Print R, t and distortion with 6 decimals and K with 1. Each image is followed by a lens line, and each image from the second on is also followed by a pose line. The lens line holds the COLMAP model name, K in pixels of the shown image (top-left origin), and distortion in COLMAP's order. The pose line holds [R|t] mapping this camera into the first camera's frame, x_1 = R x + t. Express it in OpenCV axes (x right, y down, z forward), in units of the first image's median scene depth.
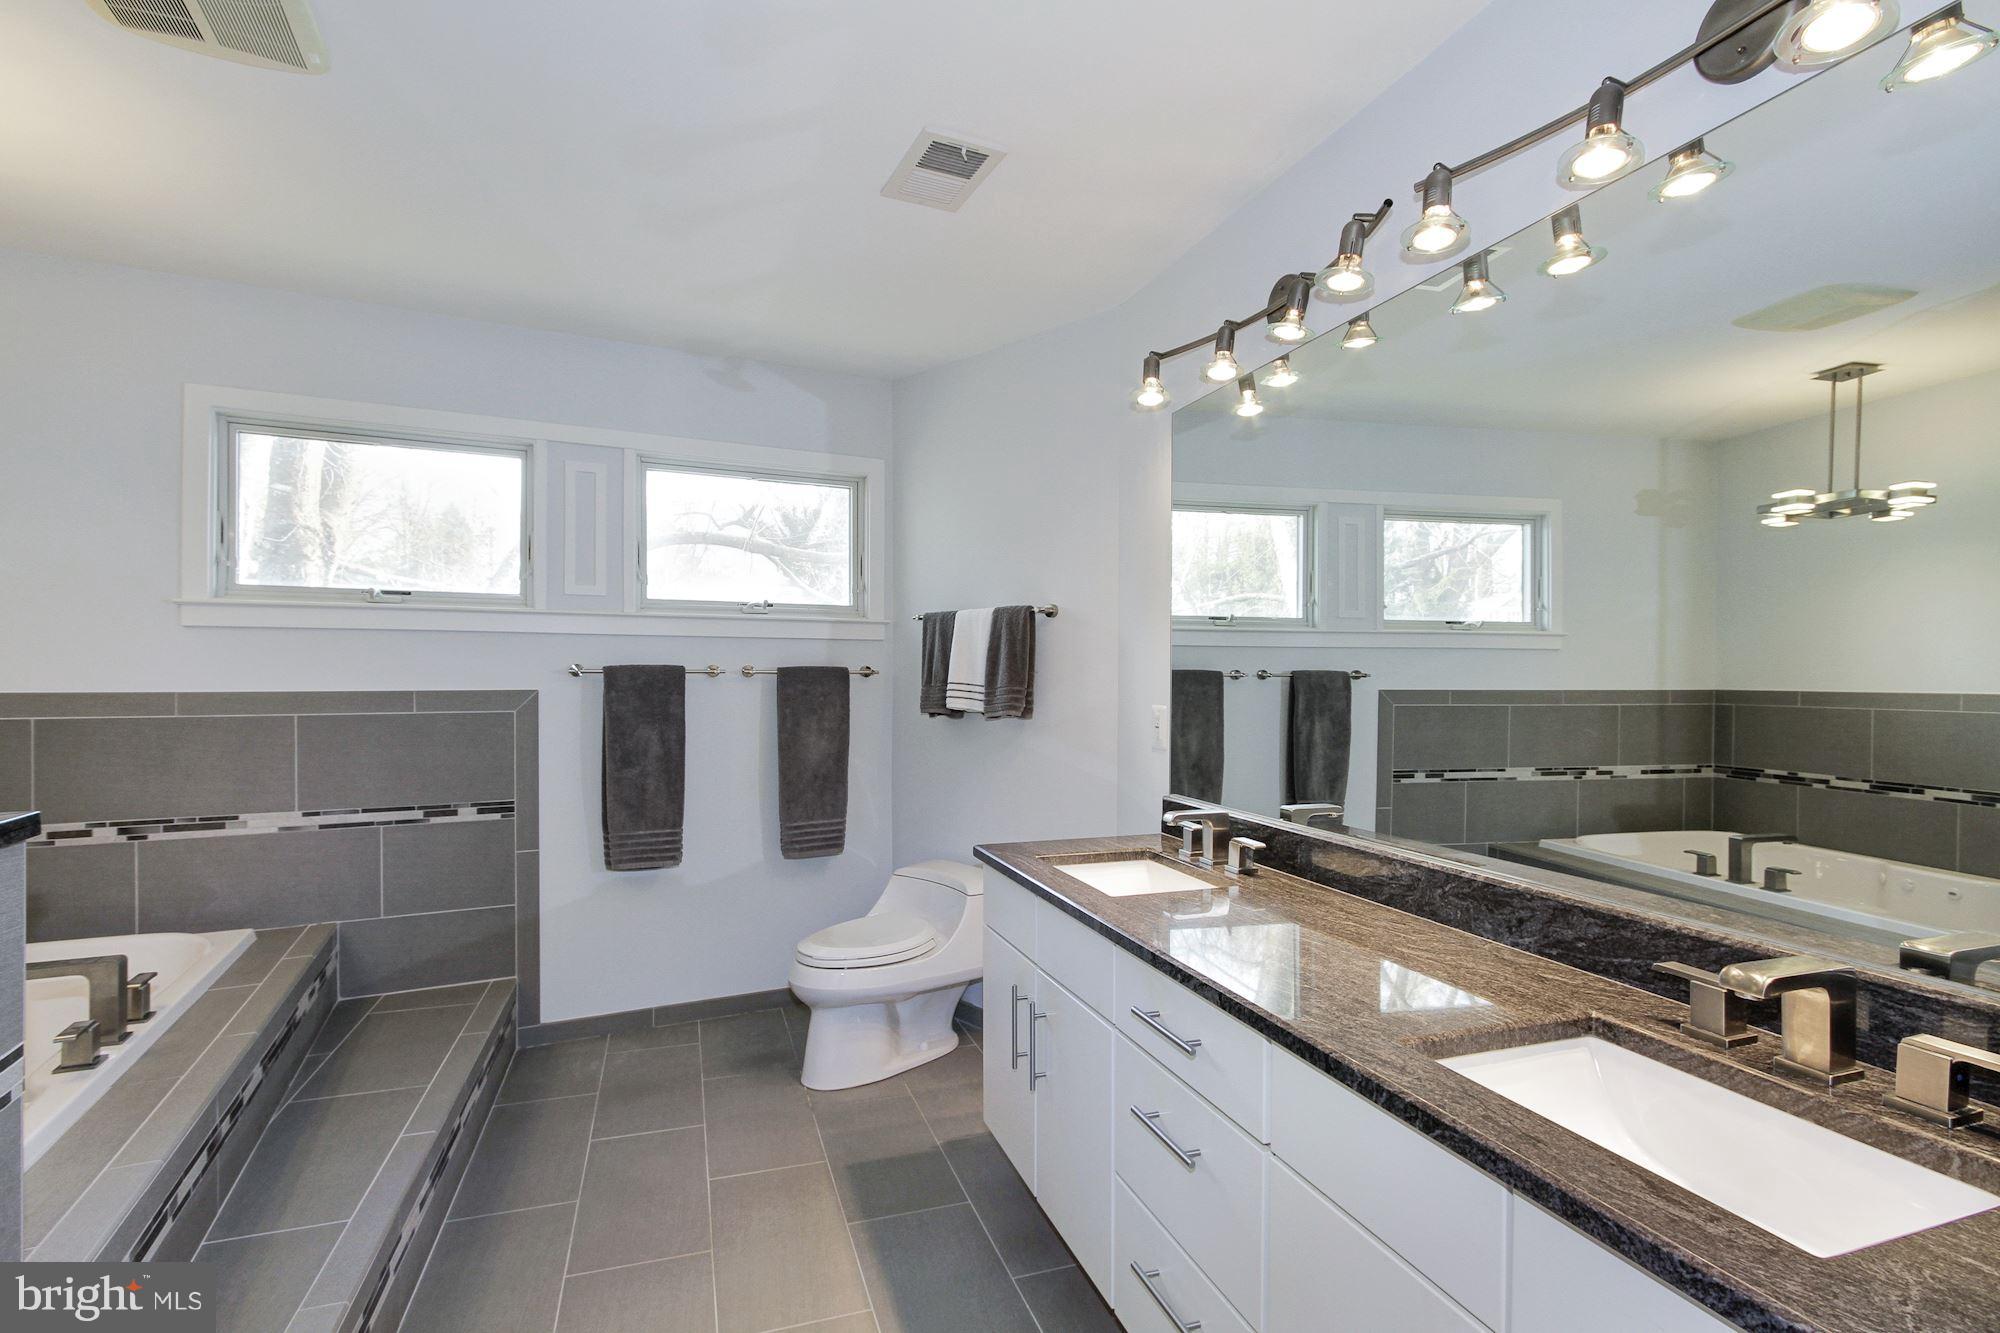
lens RADIAL K [[966.9, 0, 997.9], [0, 966.9, 679.5], [0, 0, 1]] dist [-0.003381, 0.000063]
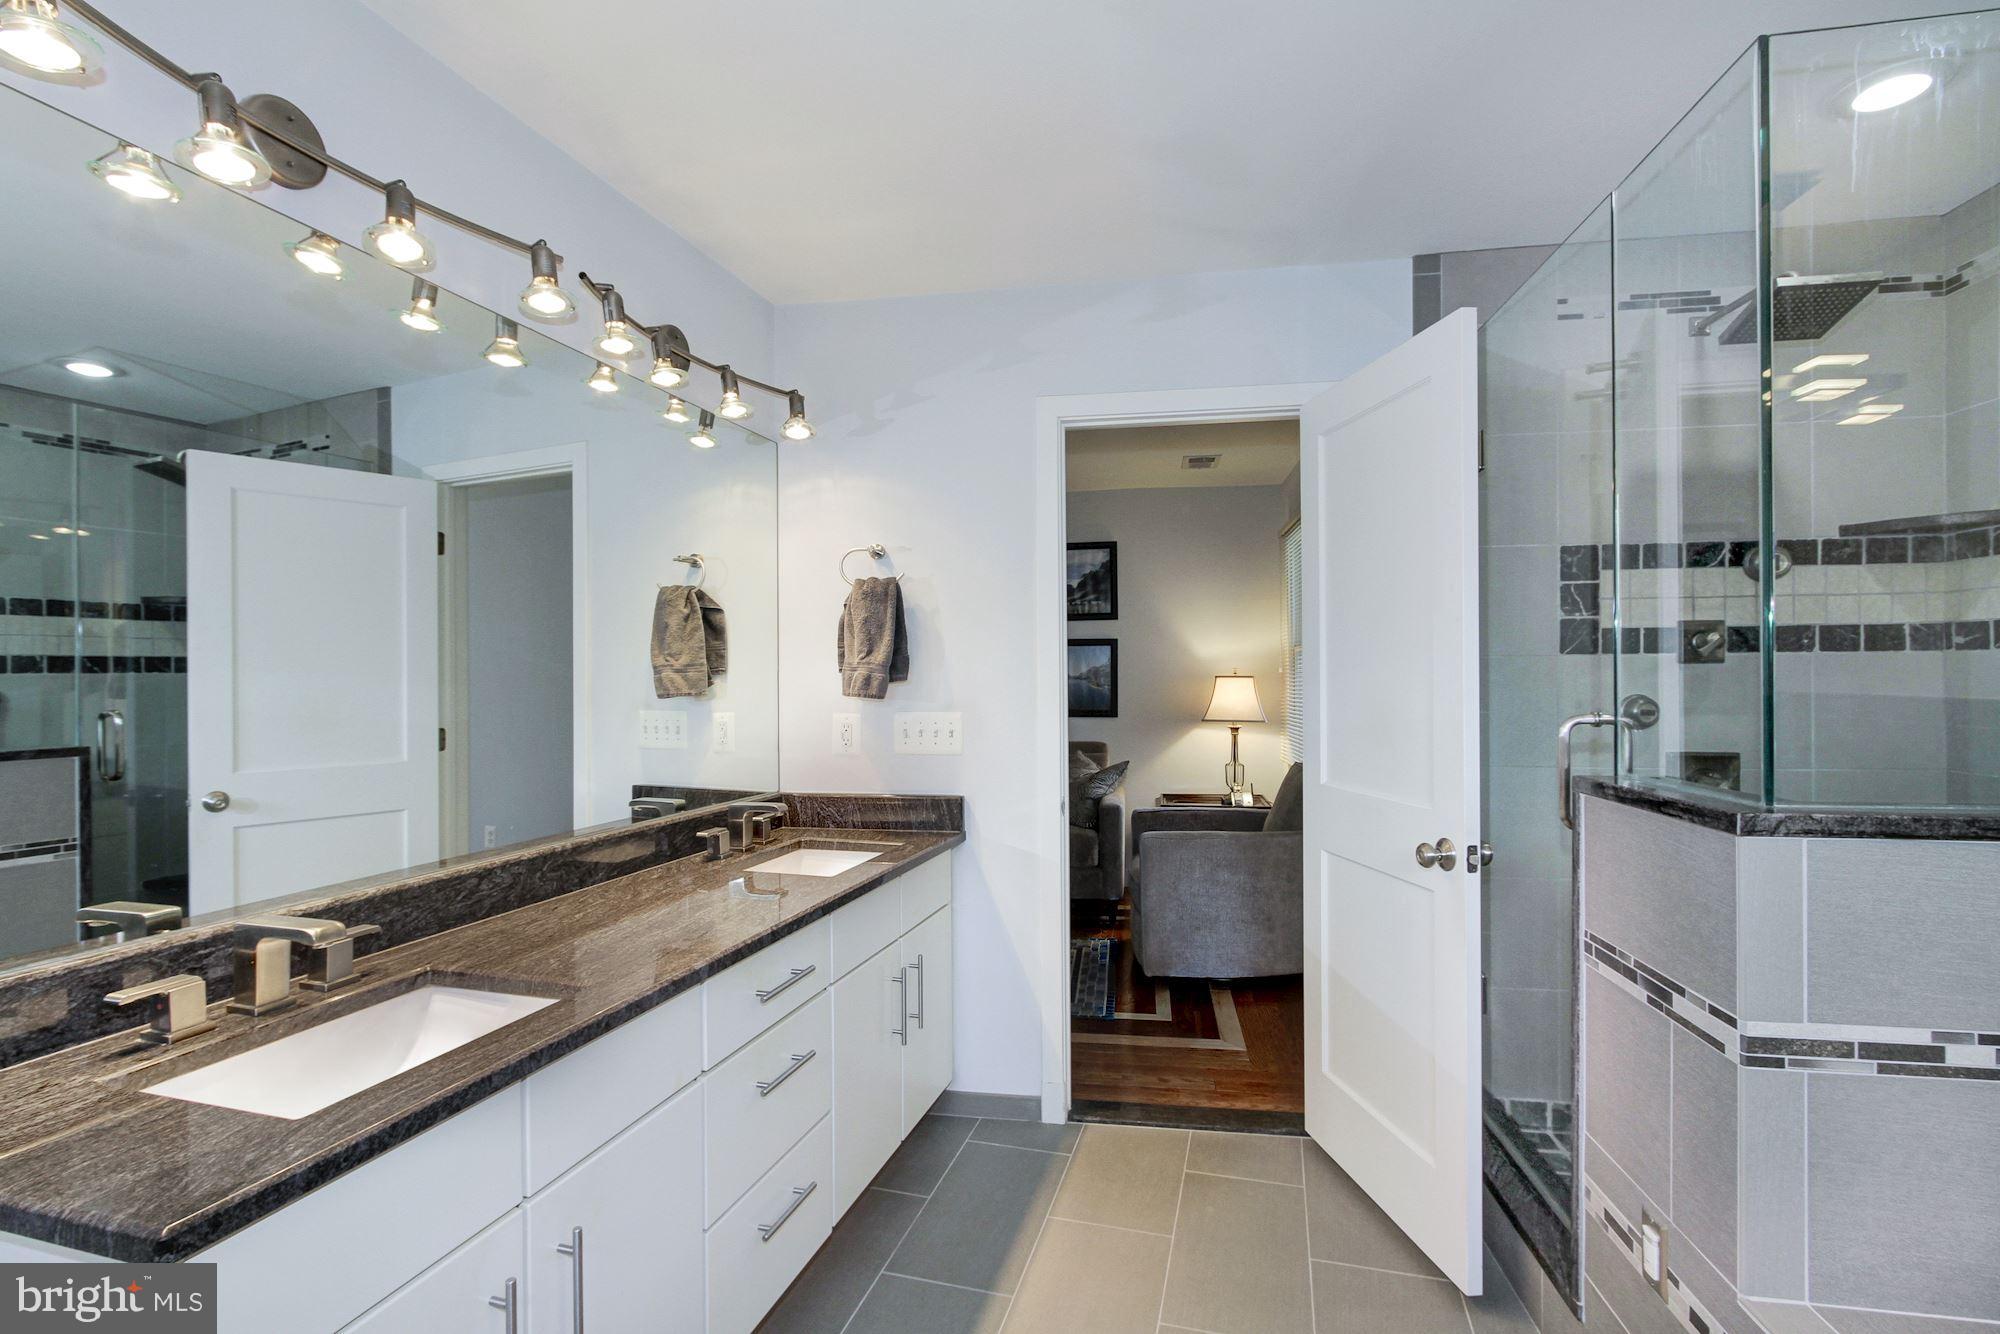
lens RADIAL K [[966.9, 0, 997.9], [0, 966.9, 680.0], [0, 0, 1]] dist [-0.003381, 0.000063]
pose [[-0.809433, 0.003203, 0.587203, -0.585870], [0.011530, 0.999879, 0.010440, -0.014404], [-0.587099, 0.015221, -0.809372, 1.435965]]
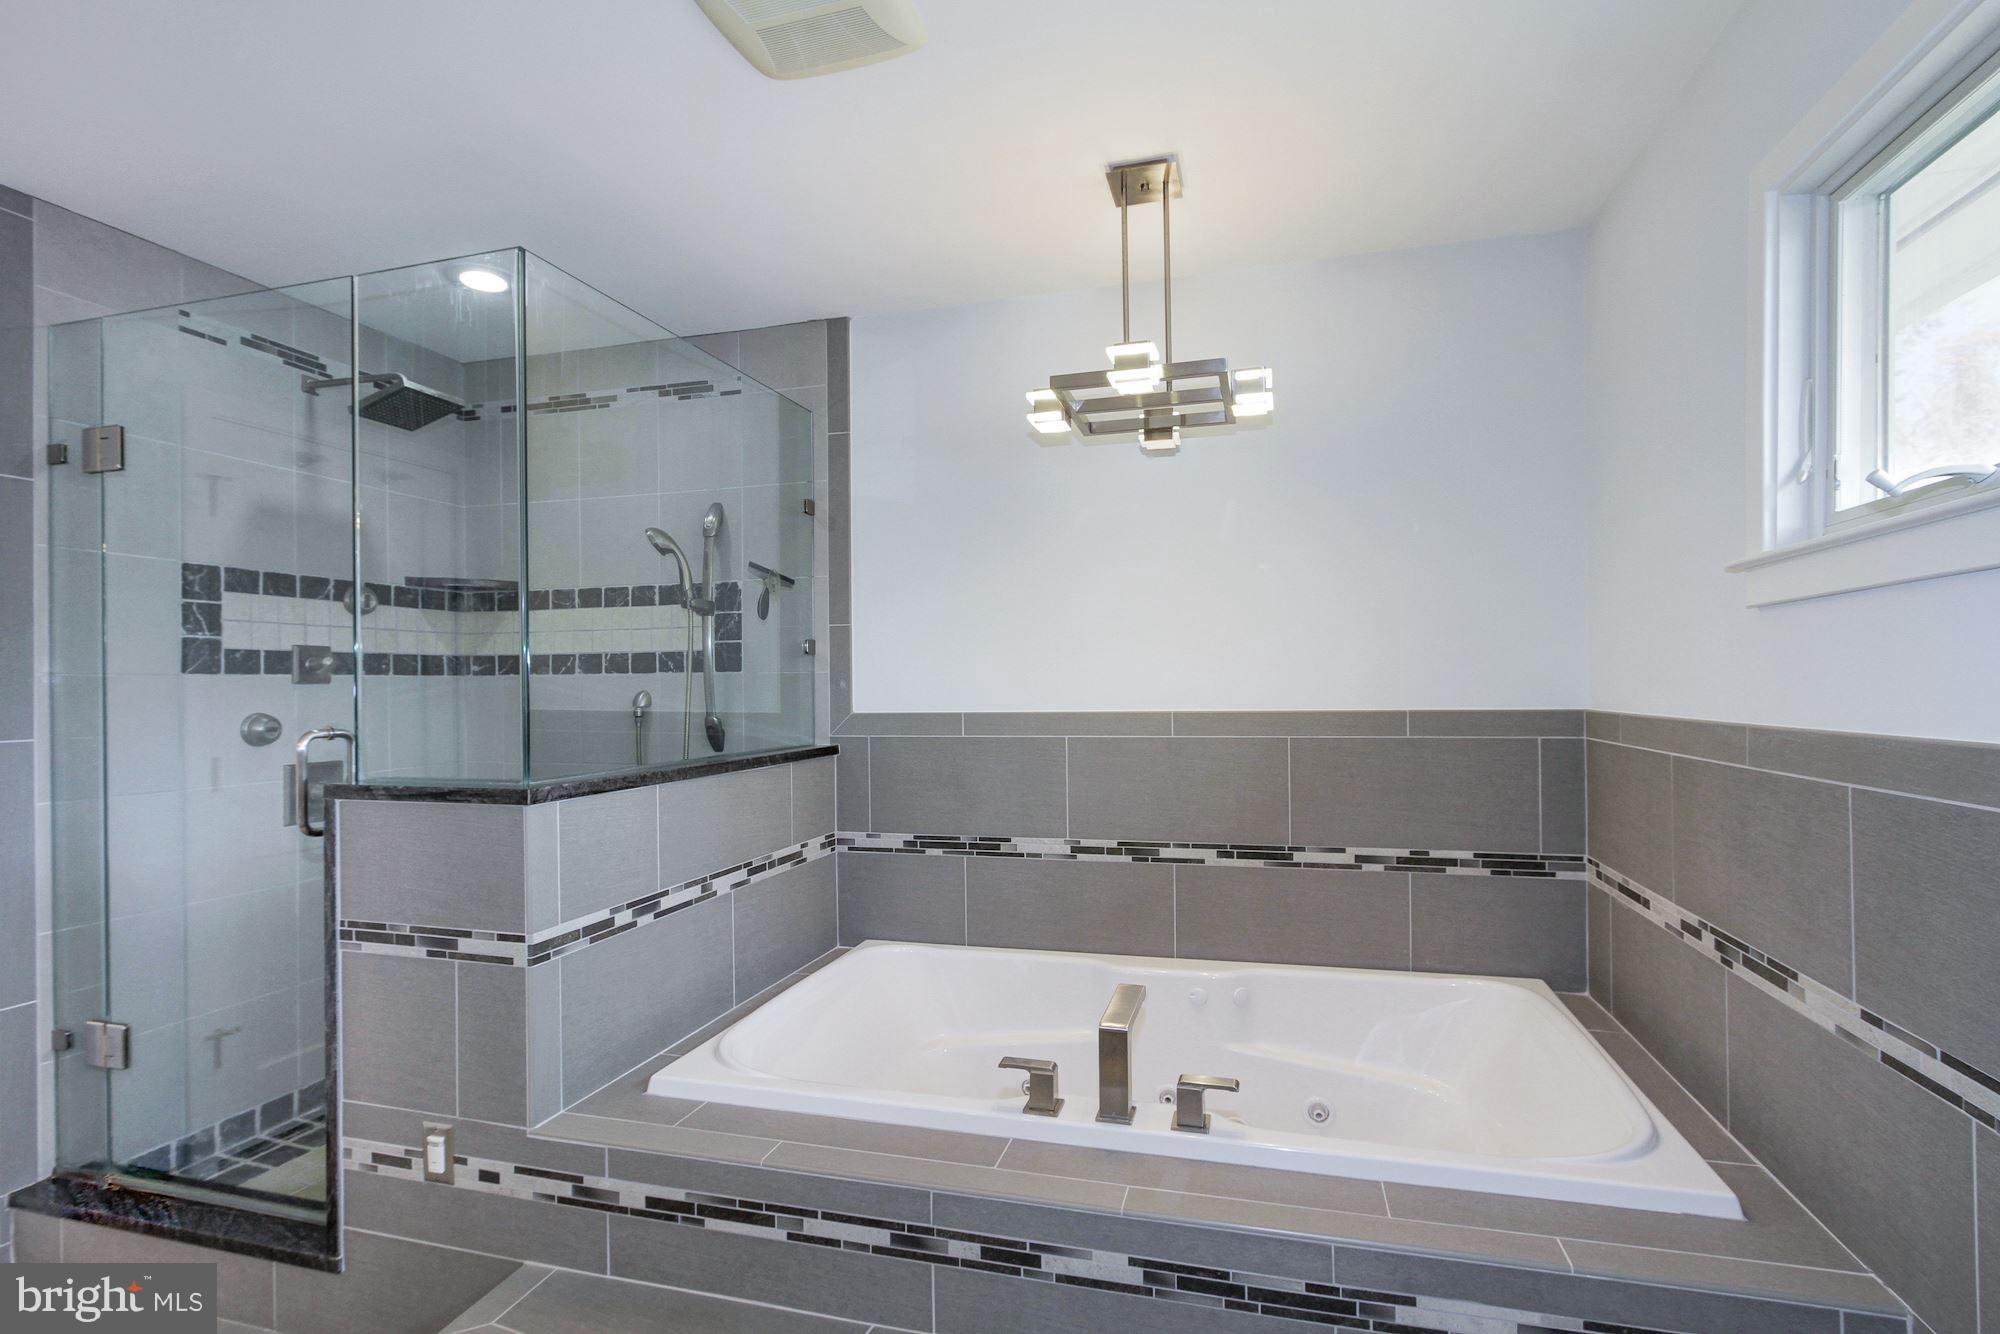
lens RADIAL K [[966.9, 0, 997.9], [0, 966.9, 680.0], [0, 0, 1]] dist [-0.003381, 0.000063]
pose [[-0.672921, 0.002033, -0.739712, -0.224184], [0.002526, 0.999997, 0.000450, -0.016093], [0.739710, -0.001566, -0.672924, 1.576027]]
